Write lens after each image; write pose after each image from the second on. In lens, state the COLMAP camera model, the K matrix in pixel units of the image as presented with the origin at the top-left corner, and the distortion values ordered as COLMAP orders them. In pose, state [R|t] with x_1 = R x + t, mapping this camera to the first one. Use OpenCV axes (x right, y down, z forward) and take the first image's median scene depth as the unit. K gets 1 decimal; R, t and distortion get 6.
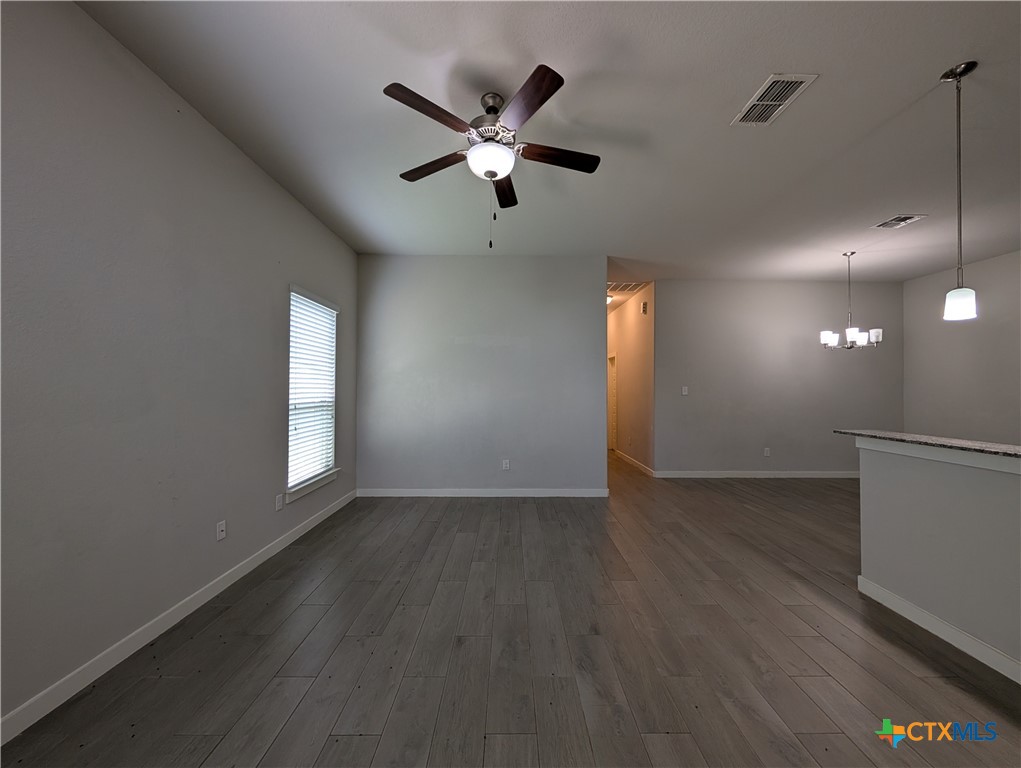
lens RADIAL K [[385.9, 0, 513.3], [0, 385.9, 384.0], [0, 0, 1]] dist [0.000013, 0.000718]
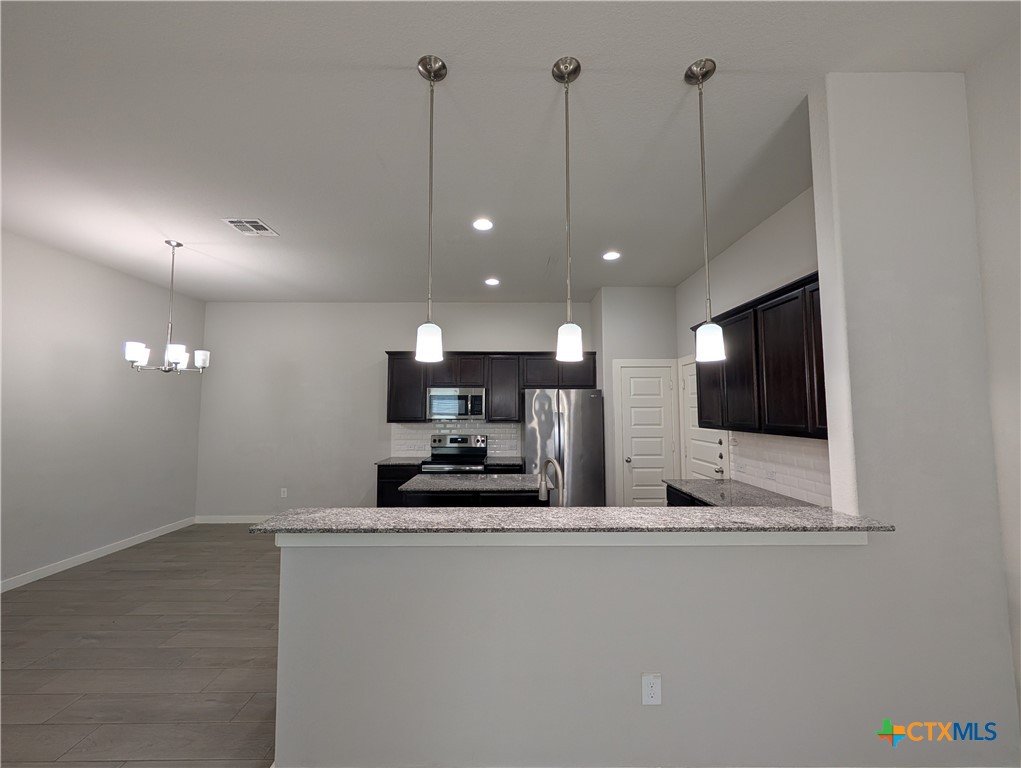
lens RADIAL K [[385.9, 0, 513.1], [0, 385.9, 385.5], [0, 0, 1]] dist [0.000013, 0.000718]
pose [[0.001196, 0.059193, 0.998246, 0.203145], [-0.010702, 0.998190, -0.059177, -0.040828], [-0.999942, -0.010613, 0.001827, 0.469387]]
